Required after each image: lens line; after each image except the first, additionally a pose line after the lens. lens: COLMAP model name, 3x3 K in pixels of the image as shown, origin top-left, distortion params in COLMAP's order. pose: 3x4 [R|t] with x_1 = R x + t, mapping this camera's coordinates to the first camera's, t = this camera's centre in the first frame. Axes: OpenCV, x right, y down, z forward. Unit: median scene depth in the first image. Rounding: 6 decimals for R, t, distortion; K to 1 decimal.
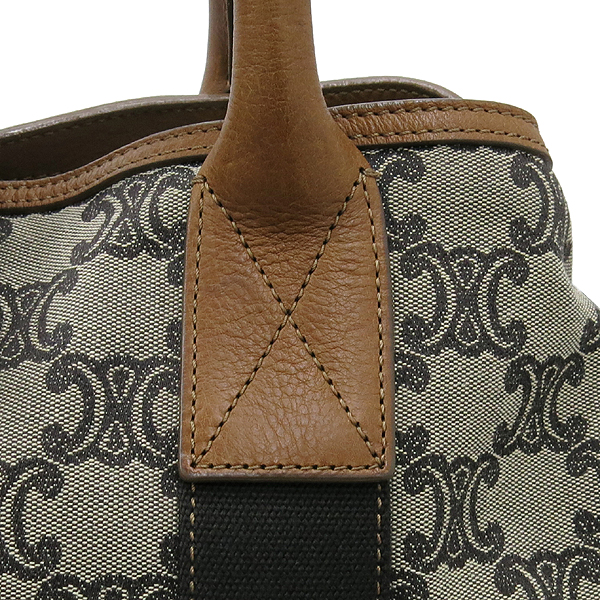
lens RADIAL K [[1049.0, 0, 275.6], [0, 1049.0, 299.2], [0, 0, 1]] dist [0.018006, 0.041143]
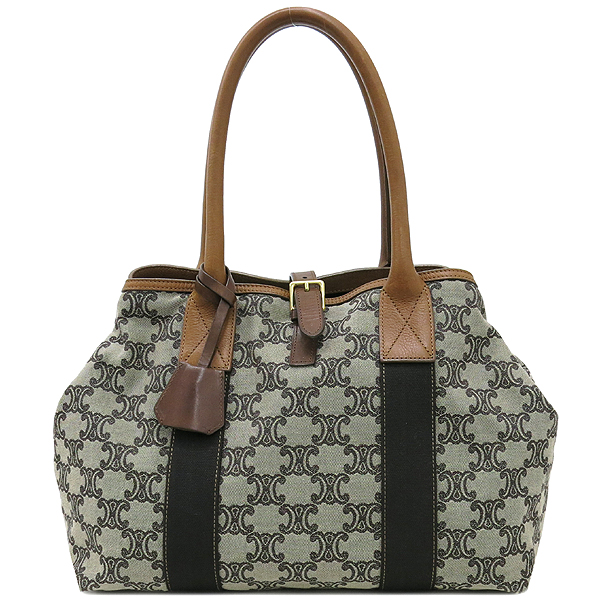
lens RADIAL K [[821.7, 0, 300.0], [0, 821.7, 300.0], [0, 0, 1]] dist [-0.405052, 0.020626]
pose [[0.991752, -0.038280, -0.122318, -0.007135], [0.006150, 0.967469, -0.252914, 0.670766], [0.128021, 0.250076, 0.959725, -1.878858]]
